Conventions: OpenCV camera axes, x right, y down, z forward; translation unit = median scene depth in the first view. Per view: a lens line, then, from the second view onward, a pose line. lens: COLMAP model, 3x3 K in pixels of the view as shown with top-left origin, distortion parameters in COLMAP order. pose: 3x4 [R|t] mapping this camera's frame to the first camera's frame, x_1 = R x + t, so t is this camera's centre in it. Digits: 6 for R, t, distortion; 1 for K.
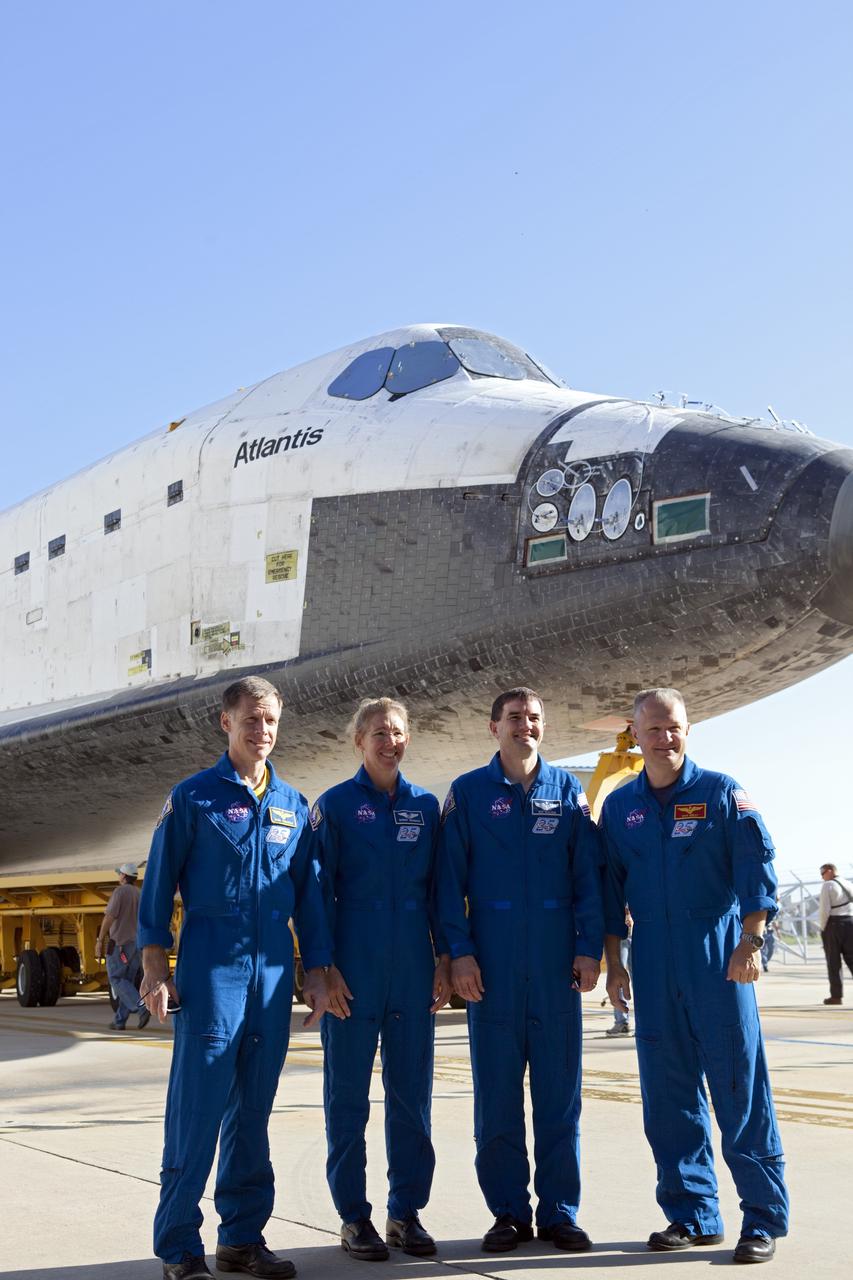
lens RADIAL K [[1463.3, 0, 476.3], [0, 1463.3, 677.2], [0, 0, 1]] dist [-0.017791, 0.008933]
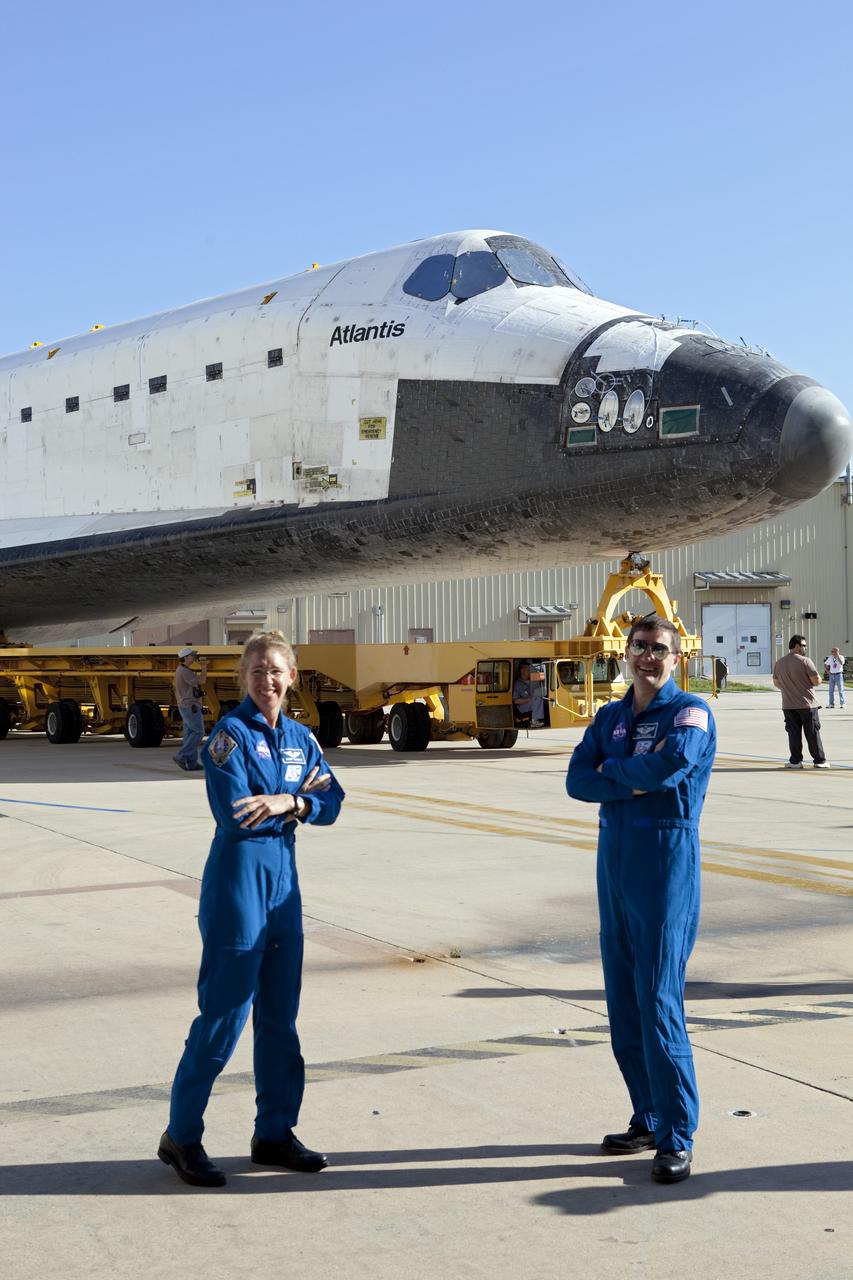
lens RADIAL K [[1463.3, 0, 476.3], [0, 1463.3, 677.2], [0, 0, 1]] dist [-0.017791, 0.008933]
pose [[0.998675, 0.005755, 0.051145, -0.107506], [-0.014640, 0.984444, 0.175089, -0.088936], [-0.049341, -0.175606, 0.983223, -0.370340]]
